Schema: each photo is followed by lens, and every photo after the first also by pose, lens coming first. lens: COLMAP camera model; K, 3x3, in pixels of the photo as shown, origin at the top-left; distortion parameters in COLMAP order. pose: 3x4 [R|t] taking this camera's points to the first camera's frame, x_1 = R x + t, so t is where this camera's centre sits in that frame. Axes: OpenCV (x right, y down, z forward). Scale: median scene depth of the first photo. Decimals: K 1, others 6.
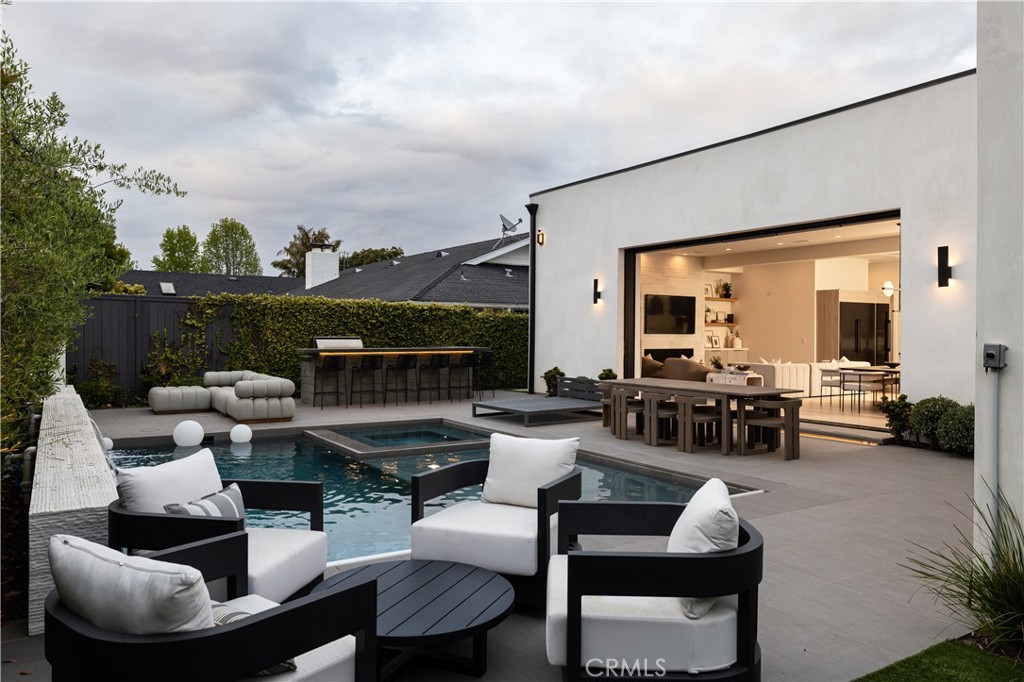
lens RADIAL K [[741.3, 0, 509.7], [0, 741.3, 338.0], [0, 0, 1]] dist [0.013363, 0.001967]
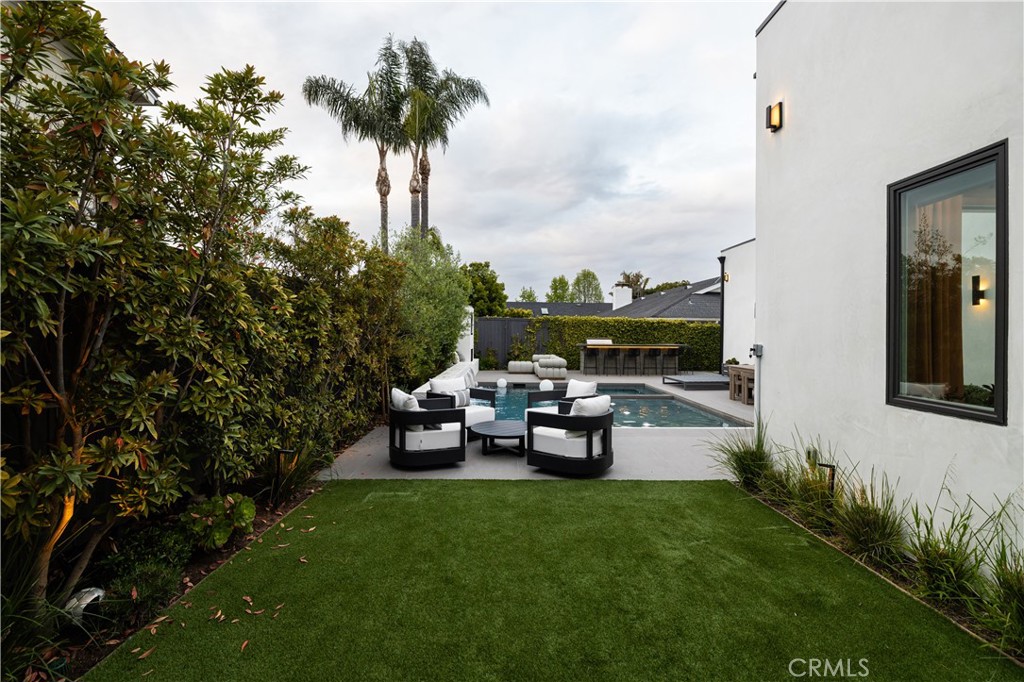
lens RADIAL K [[478.4, 0, 510.6], [0, 478.4, 339.3], [0, 0, 1]] dist [-0.000241, -0.000051]
pose [[0.849436, 0.008756, -0.527618, 0.189870], [-0.007910, 0.999961, 0.003861, -0.001004], [0.527632, 0.000894, 0.849473, -0.124830]]
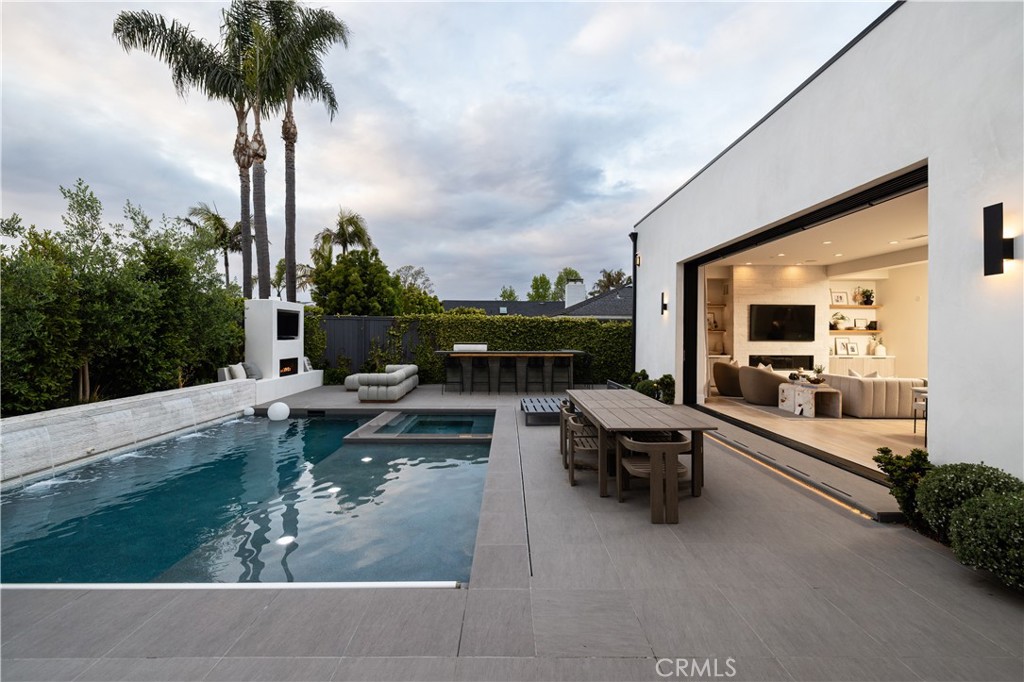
lens RADIAL K [[449.4, 0, 510.9], [0, 449.4, 339.1], [0, 0, 1]] dist [0.011763, -0.000031]
pose [[0.850538, 0.005679, -0.525883, 0.244427], [-0.004212, 0.999983, 0.003988, -0.010229], [0.525897, -0.001177, 0.850547, 0.272857]]
